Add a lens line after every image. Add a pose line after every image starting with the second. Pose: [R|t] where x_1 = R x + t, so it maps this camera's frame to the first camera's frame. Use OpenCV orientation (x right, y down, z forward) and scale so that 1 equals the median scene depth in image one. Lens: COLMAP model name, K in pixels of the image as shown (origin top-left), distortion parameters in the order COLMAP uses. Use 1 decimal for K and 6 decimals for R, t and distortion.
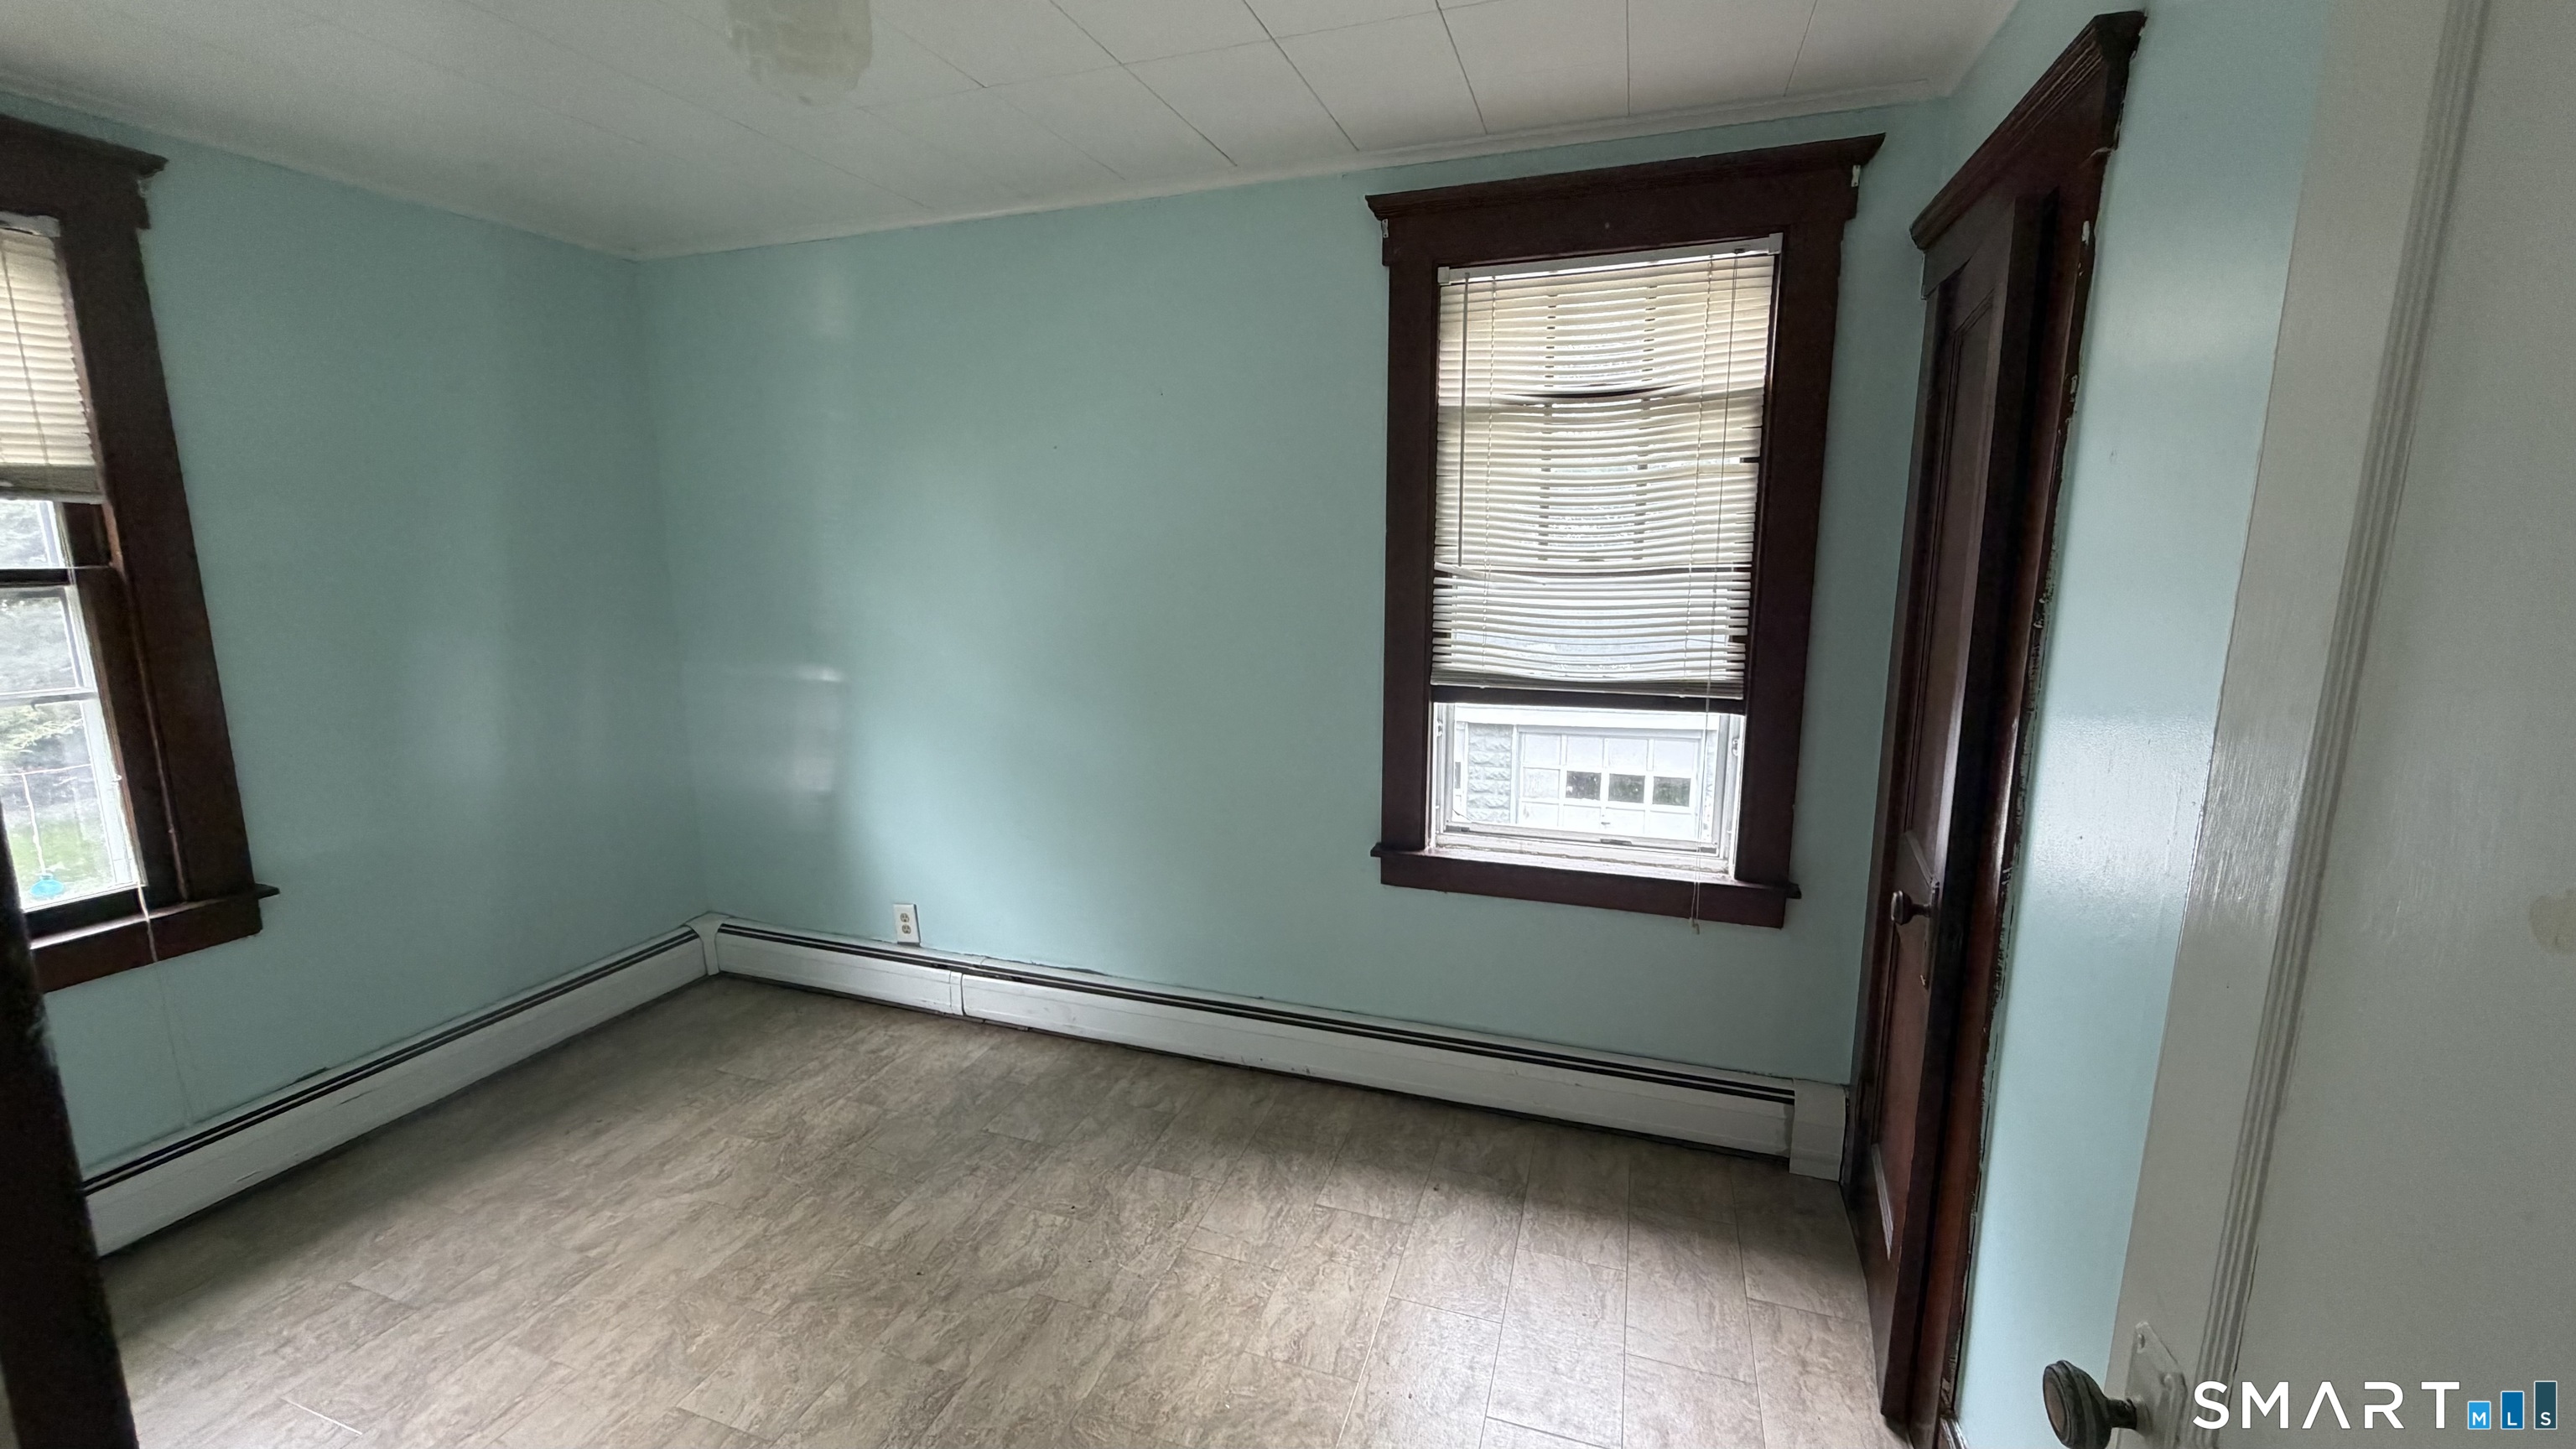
lens RADIAL K [[1032.0, 0, 1279.9], [0, 1032.0, 724.0], [0, 0, 1]] dist [0.006950, 0.000252]
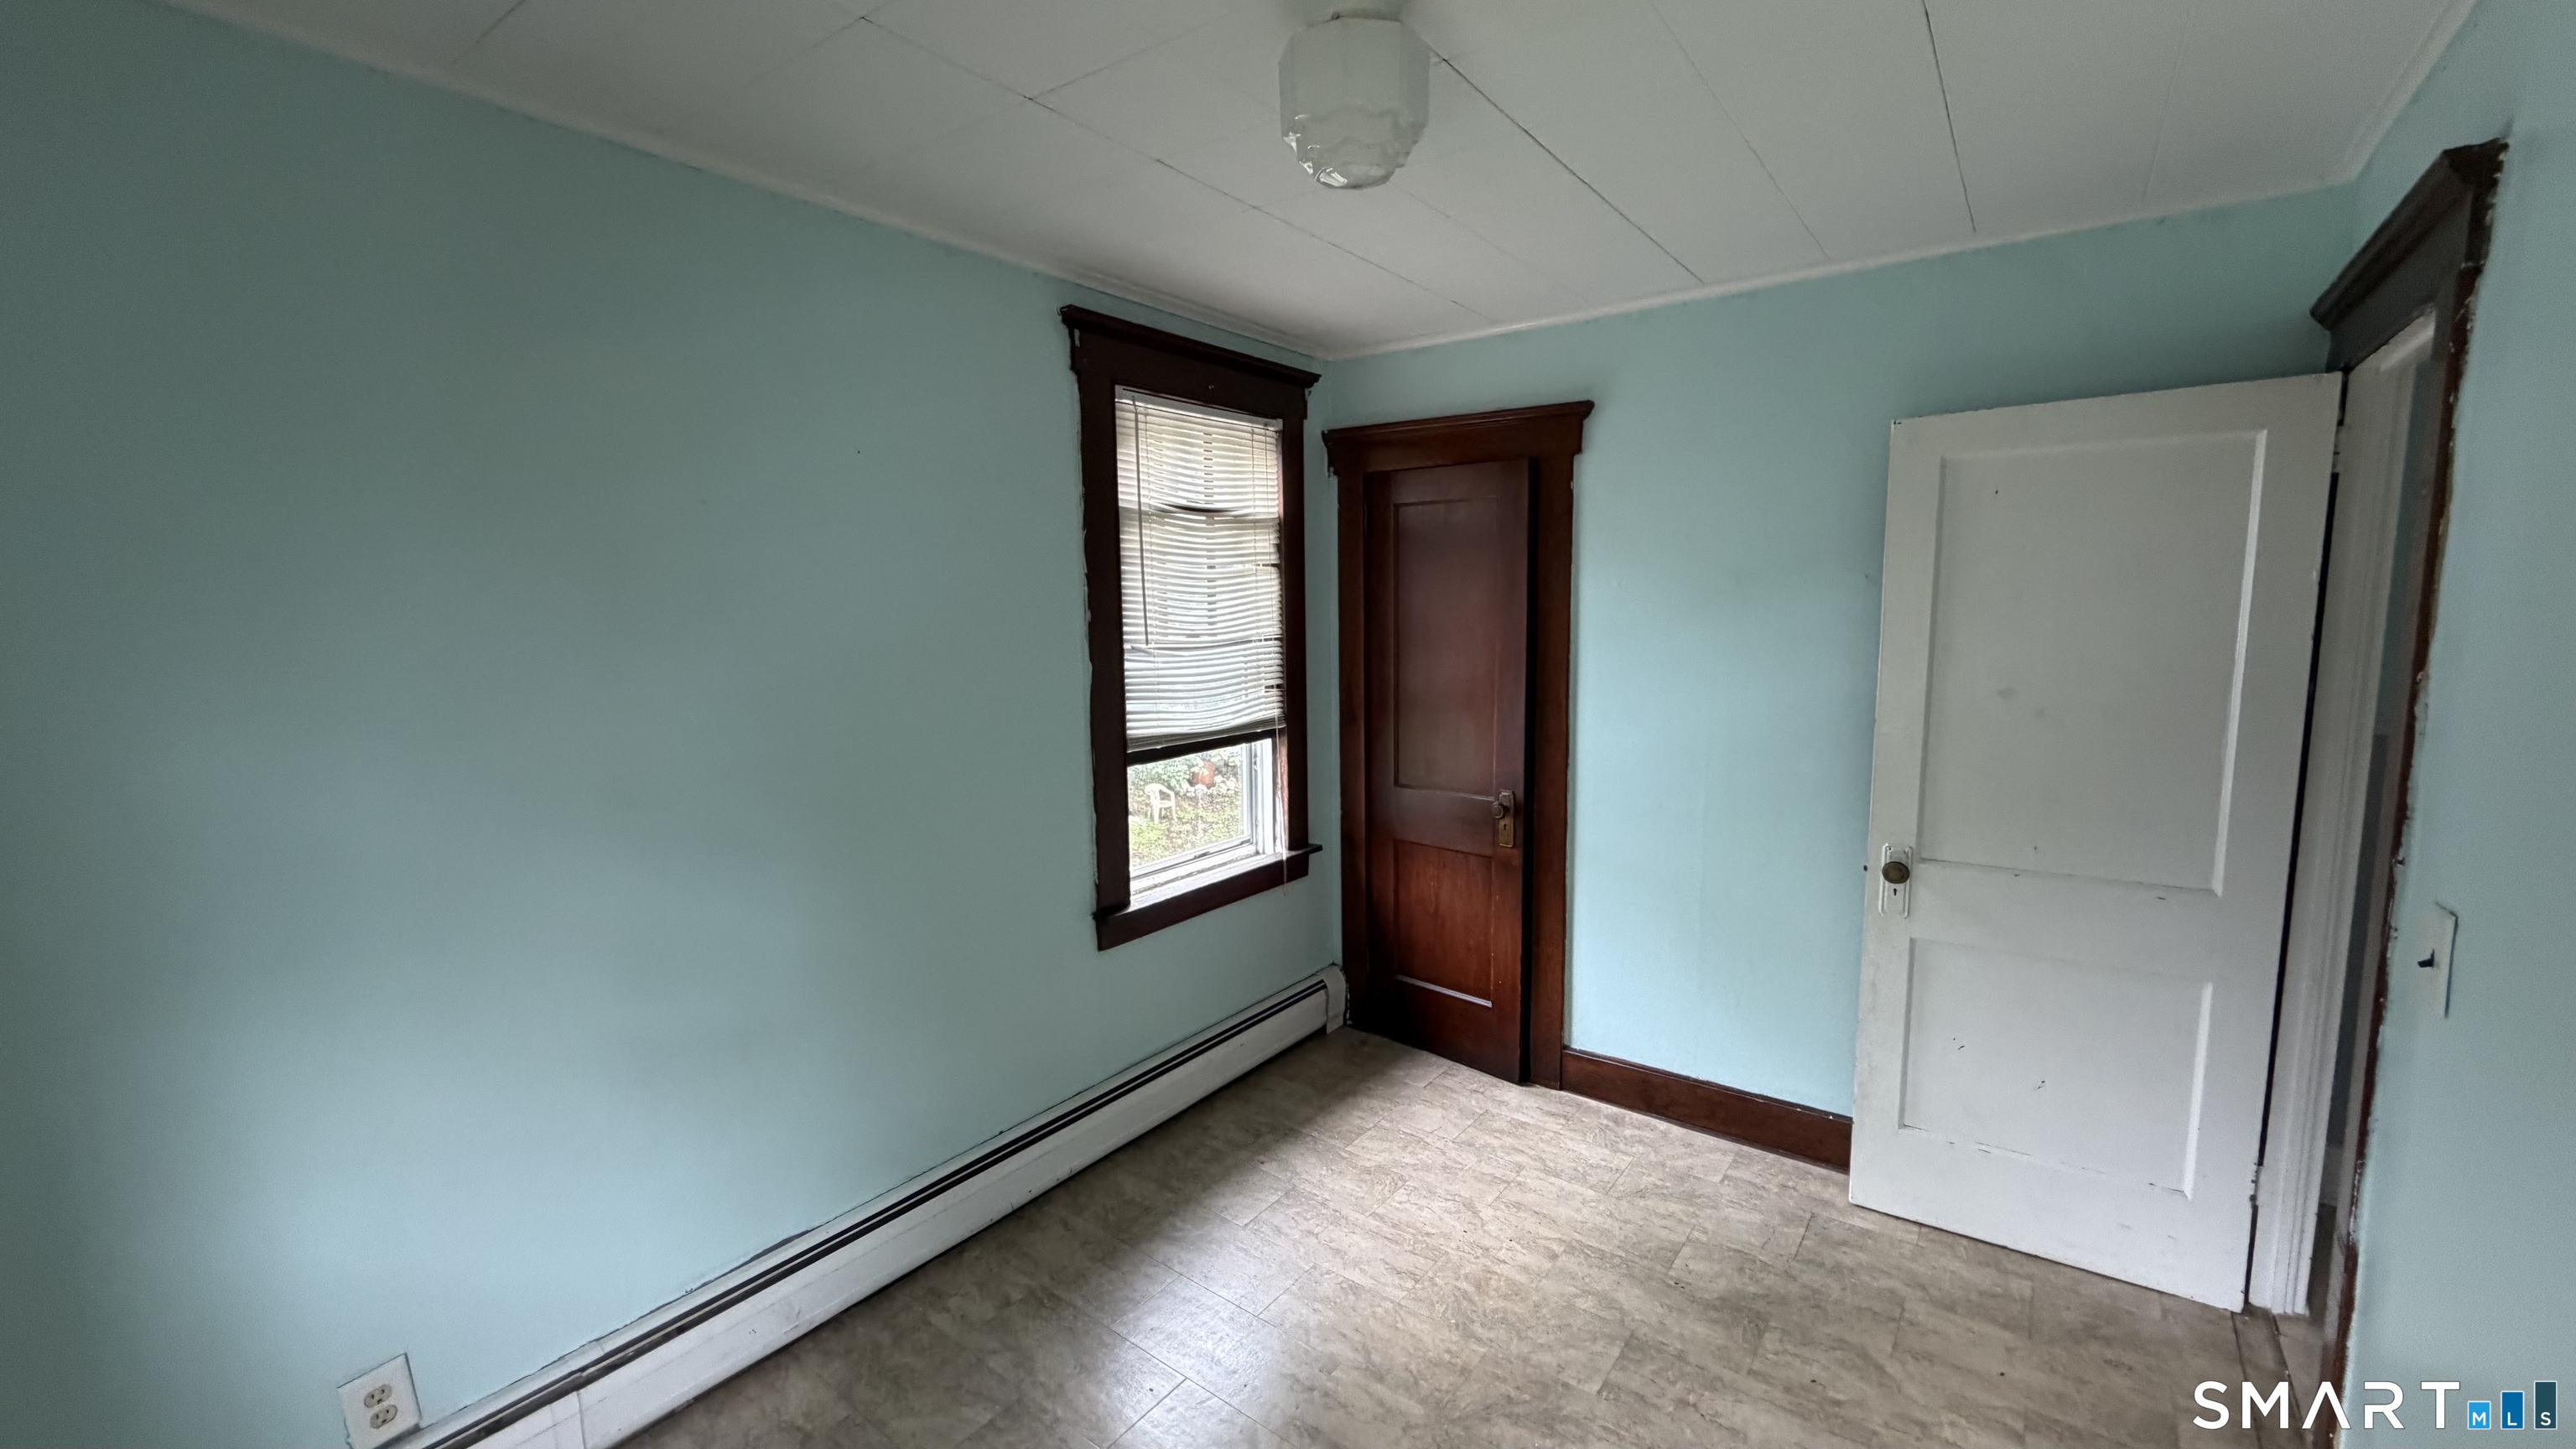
lens RADIAL K [[1032.0, 0, 1280.9], [0, 1032.0, 723.0], [0, 0, 1]] dist [0.006950, 0.000252]
pose [[0.308733, -0.115781, 0.944075, -0.894442], [0.175792, 0.982410, 0.062994, -0.117556], [-0.934762, 0.146512, 0.323656, 0.513567]]
